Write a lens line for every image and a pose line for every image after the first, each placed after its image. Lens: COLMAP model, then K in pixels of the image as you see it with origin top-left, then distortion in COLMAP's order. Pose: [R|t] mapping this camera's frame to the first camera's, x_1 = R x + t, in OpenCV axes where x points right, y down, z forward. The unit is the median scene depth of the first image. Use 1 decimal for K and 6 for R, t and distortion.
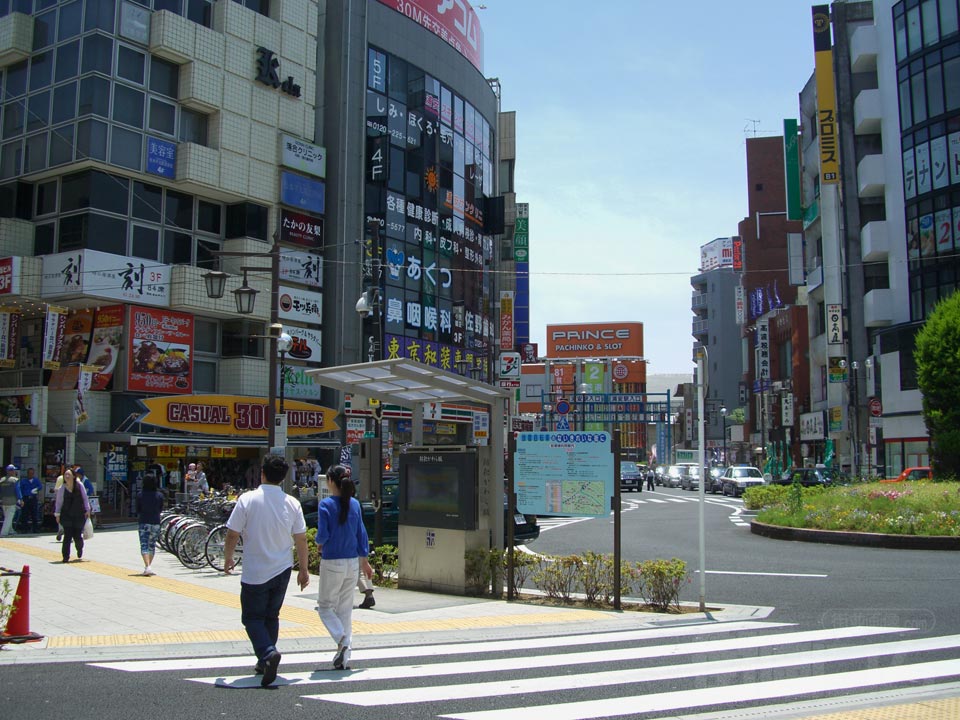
lens RADIAL K [[1054.6, 0, 456.4], [0, 1054.6, 360.0], [0, 0, 1]] dist [-0.178929, 0.121247]
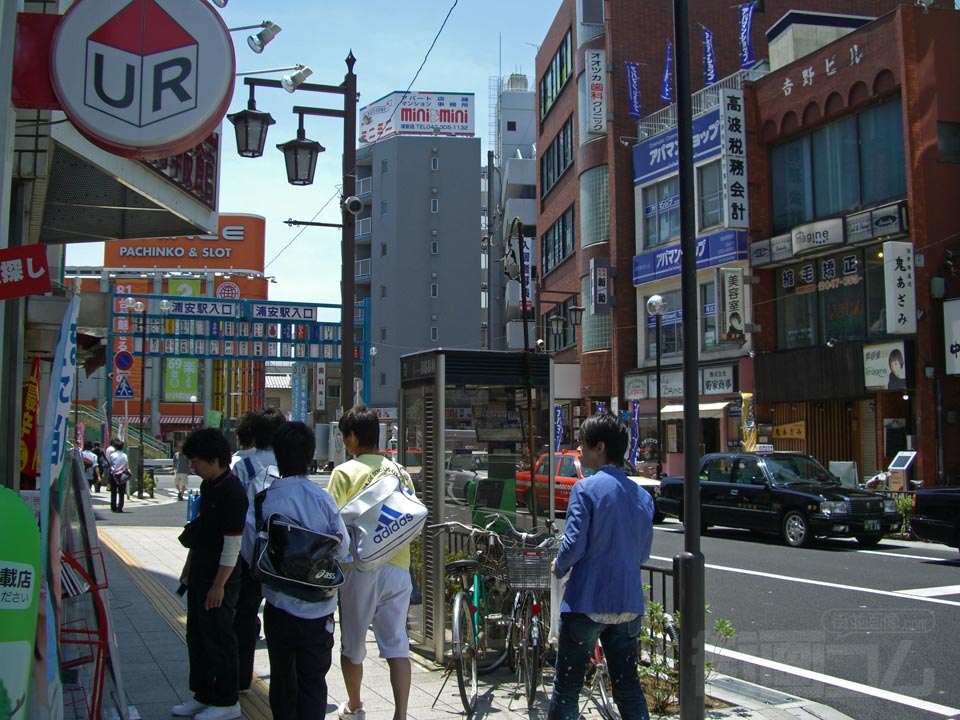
lens RADIAL K [[1054.6, 0, 456.4], [0, 1054.6, 360.0], [0, 0, 1]] dist [-0.178929, 0.121247]
pose [[0.904371, 0.033004, 0.425468, 0.019690], [-0.039782, 0.999183, 0.007052, 0.040143], [-0.424888, -0.023304, 0.904946, 0.396920]]
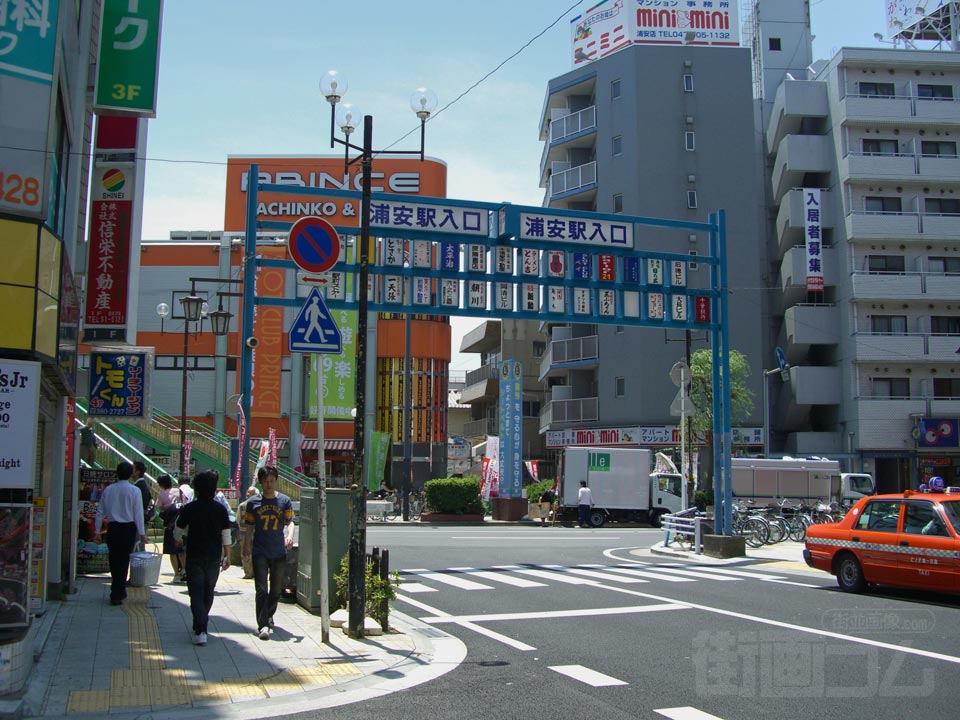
lens RADIAL K [[1054.6, 0, 456.4], [0, 1054.6, 360.0], [0, 0, 1]] dist [-0.178929, 0.121247]
pose [[0.942270, 0.044316, 0.331909, 0.037651], [-0.039143, 0.998986, -0.022259, 0.058497], [-0.332559, 0.007982, 0.943049, 0.589558]]
